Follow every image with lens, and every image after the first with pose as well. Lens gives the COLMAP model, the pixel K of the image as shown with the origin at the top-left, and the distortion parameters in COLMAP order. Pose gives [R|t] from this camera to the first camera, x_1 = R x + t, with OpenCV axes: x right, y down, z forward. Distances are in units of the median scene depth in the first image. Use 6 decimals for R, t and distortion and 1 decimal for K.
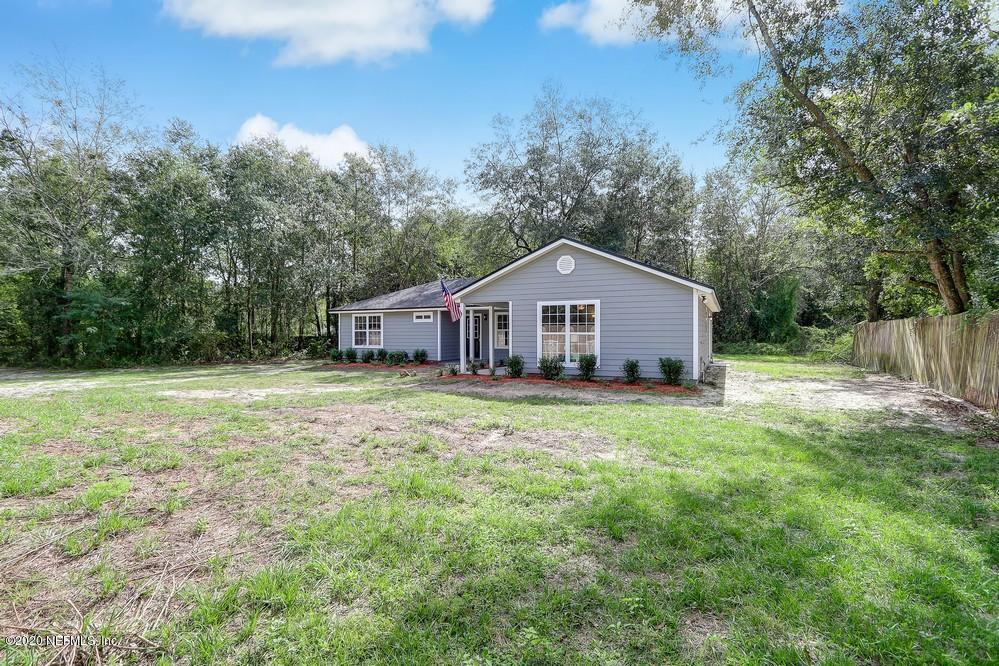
lens RADIAL K [[462.8, 0, 494.4], [0, 462.8, 334.7], [0, 0, 1]] dist [-0.005283, 0.000786]
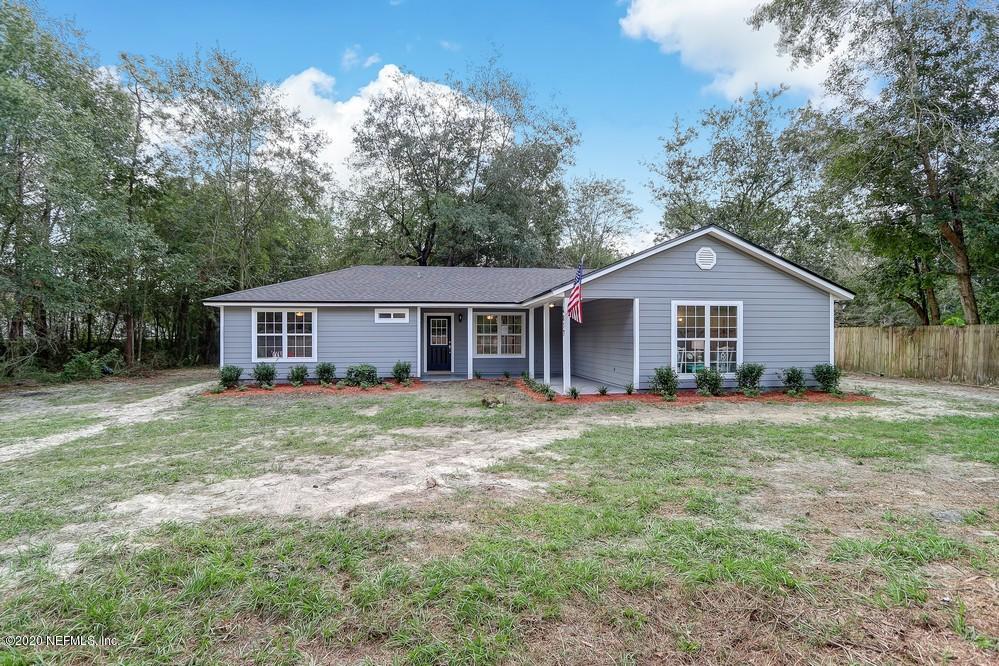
lens RADIAL K [[462.8, 0, 494.4], [0, 462.8, 334.7], [0, 0, 1]] dist [-0.005283, 0.000786]
pose [[0.835954, -0.002266, 0.548795, -0.409786], [0.003569, 0.999993, -0.001308, -0.007505], [-0.548788, 0.003052, 0.835956, 0.327725]]
